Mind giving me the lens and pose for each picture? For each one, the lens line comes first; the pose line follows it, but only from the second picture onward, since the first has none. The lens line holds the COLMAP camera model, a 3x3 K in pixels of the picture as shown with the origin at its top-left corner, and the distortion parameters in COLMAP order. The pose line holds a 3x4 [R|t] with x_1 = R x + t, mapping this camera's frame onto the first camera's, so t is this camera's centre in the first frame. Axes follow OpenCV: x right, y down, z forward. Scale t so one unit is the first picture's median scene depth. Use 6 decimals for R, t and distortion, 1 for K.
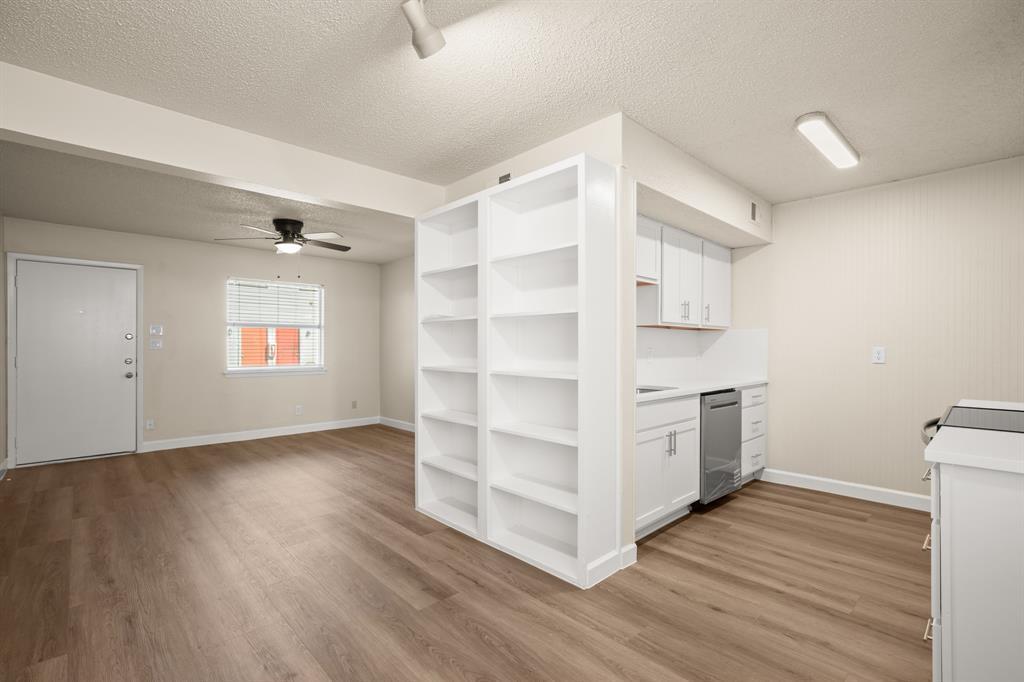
lens RADIAL K [[469.3, 0, 511.2], [0, 469.3, 345.0], [0, 0, 1]] dist [-0.001127, -0.000002]
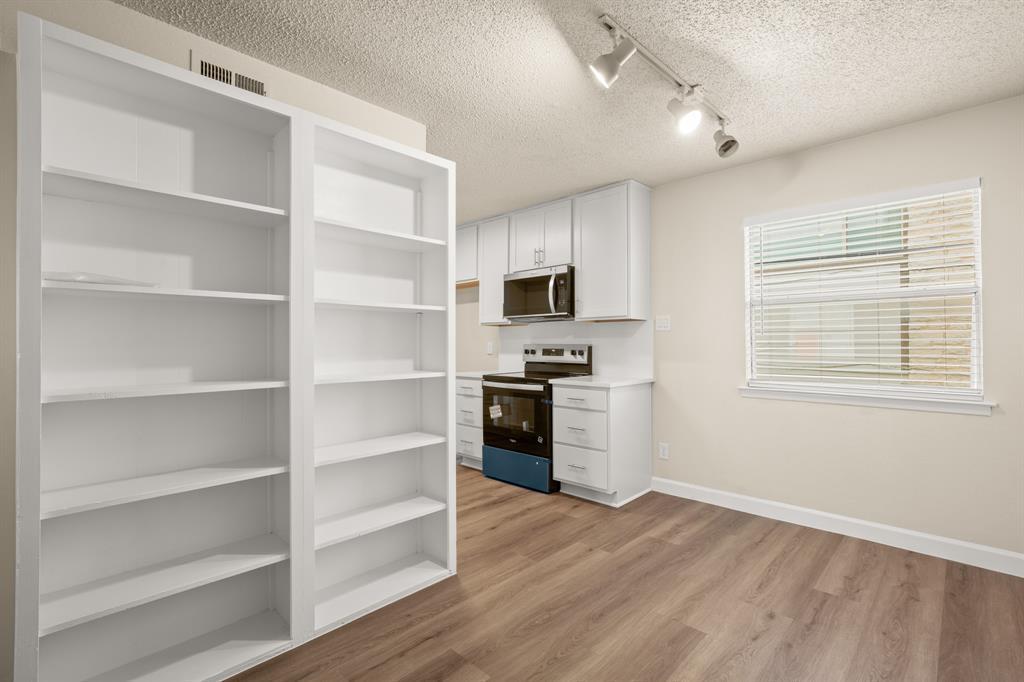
lens RADIAL K [[469.3, 0, 511.2], [0, 469.3, 345.0], [0, 0, 1]] dist [-0.001127, -0.000002]
pose [[-0.041428, 0.001546, 0.999140, -0.936934], [0.008284, 0.999965, -0.001203, 0.005948], [-0.999107, 0.008227, -0.041440, 0.939798]]
